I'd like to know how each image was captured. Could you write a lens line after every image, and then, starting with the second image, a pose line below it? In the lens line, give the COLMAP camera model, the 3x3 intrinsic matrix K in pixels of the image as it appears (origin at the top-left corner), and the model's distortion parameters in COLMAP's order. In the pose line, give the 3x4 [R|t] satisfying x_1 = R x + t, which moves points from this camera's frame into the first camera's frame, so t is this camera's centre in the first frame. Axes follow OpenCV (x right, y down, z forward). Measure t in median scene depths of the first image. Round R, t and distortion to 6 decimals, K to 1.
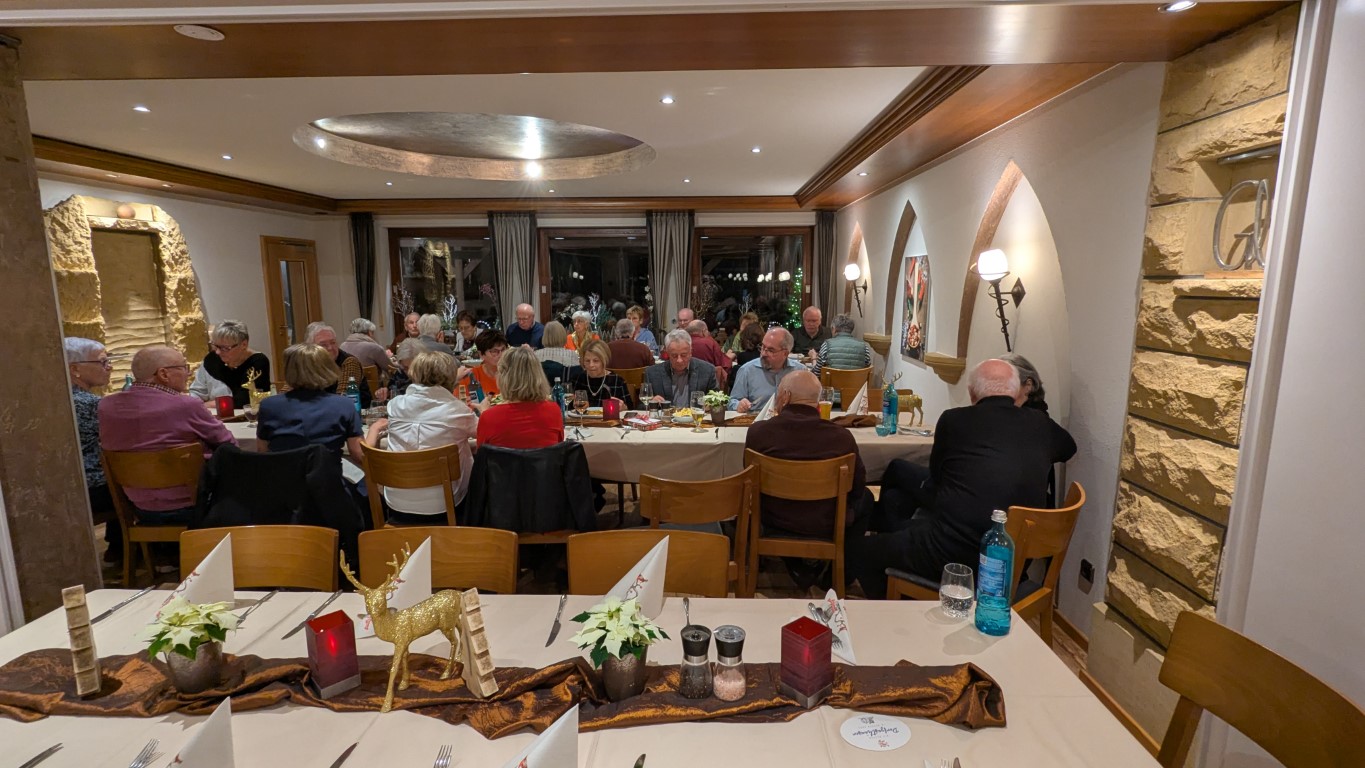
lens RADIAL K [[631.1, 0, 675.3], [0, 631.1, 395.0], [0, 0, 1]] dist [0.000205, 0.003141]
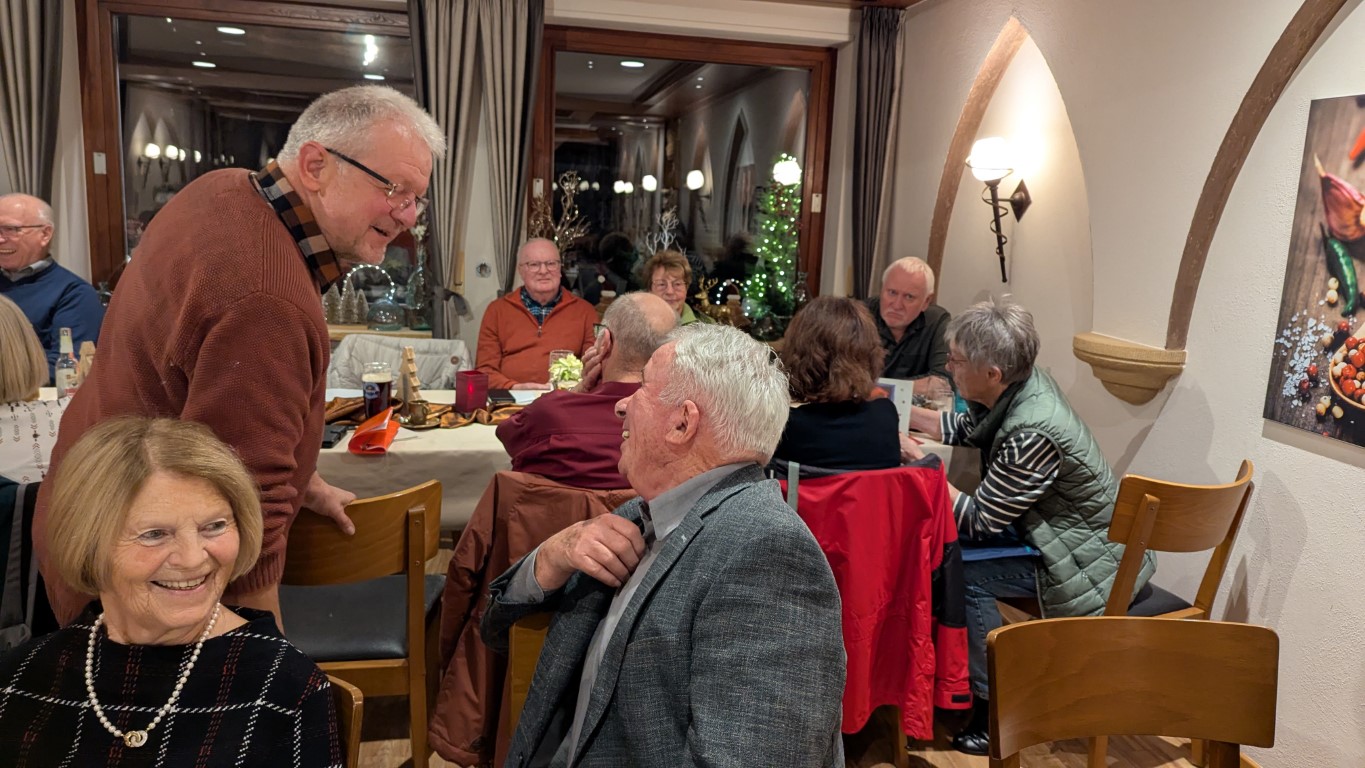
lens RADIAL K [[967.1, 0, 694.3], [0, 967.1, 370.7], [0, 0, 1]] dist [0.029151, -0.031788]
pose [[0.967587, 0.007282, 0.252435, -0.037560], [-0.007384, 0.999973, -0.000540, -0.081322], [-0.252432, -0.001342, 0.967614, 0.581813]]
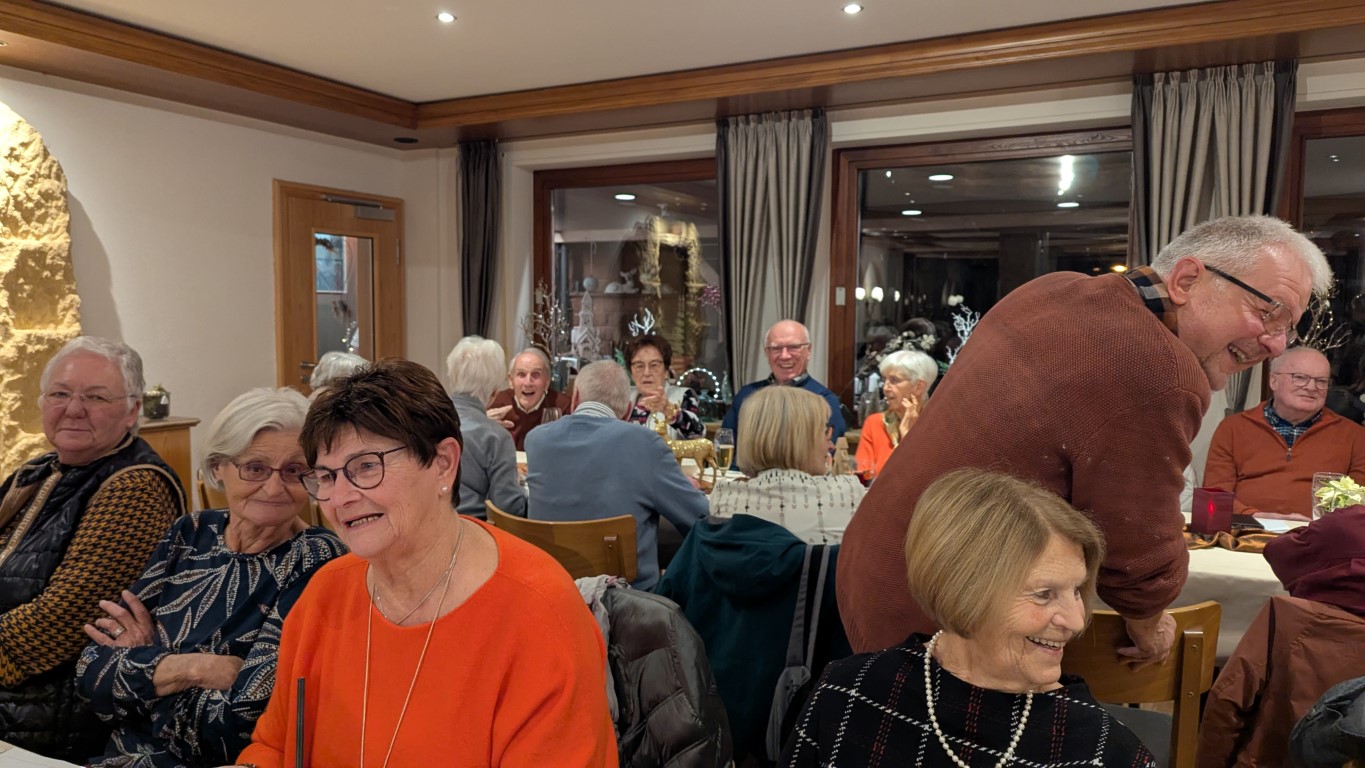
lens RADIAL K [[967.1, 0, 675.7], [0, 967.1, 373.5], [0, 0, 1]] dist [0.029151, -0.031788]
pose [[0.908164, 0.037069, -0.416970, -0.061631], [-0.086211, 0.991282, -0.099642, -0.067448], [0.409641, 0.126438, 0.903442, 0.579361]]
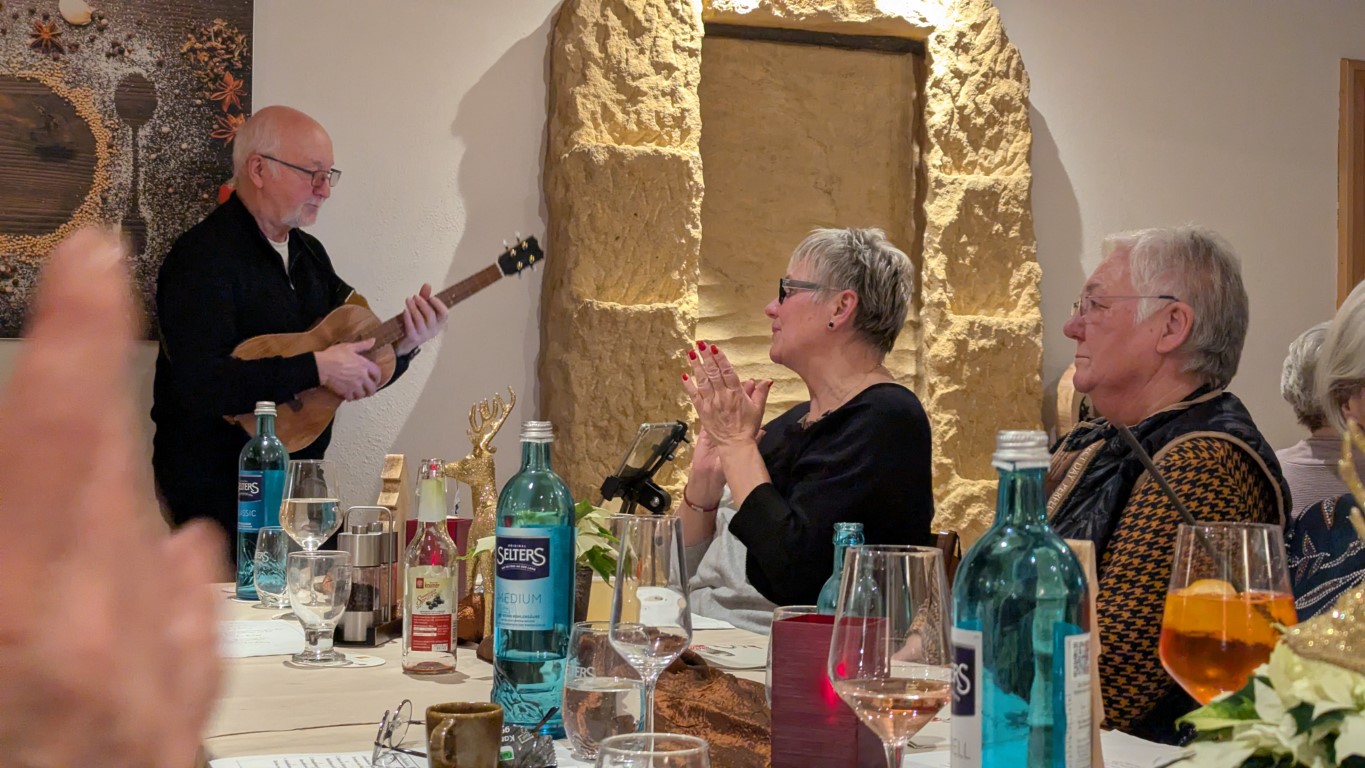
lens RADIAL K [[1899.8, 0, 686.6], [0, 1899.8, 360.2], [0, 0, 1]] dist [0.077620, 0.000000]
pose [[0.435826, -0.000677, -0.900031, -0.049680], [-0.171248, 0.981669, -0.083663, -0.011048], [0.883589, 0.190591, 0.427721, 0.532046]]
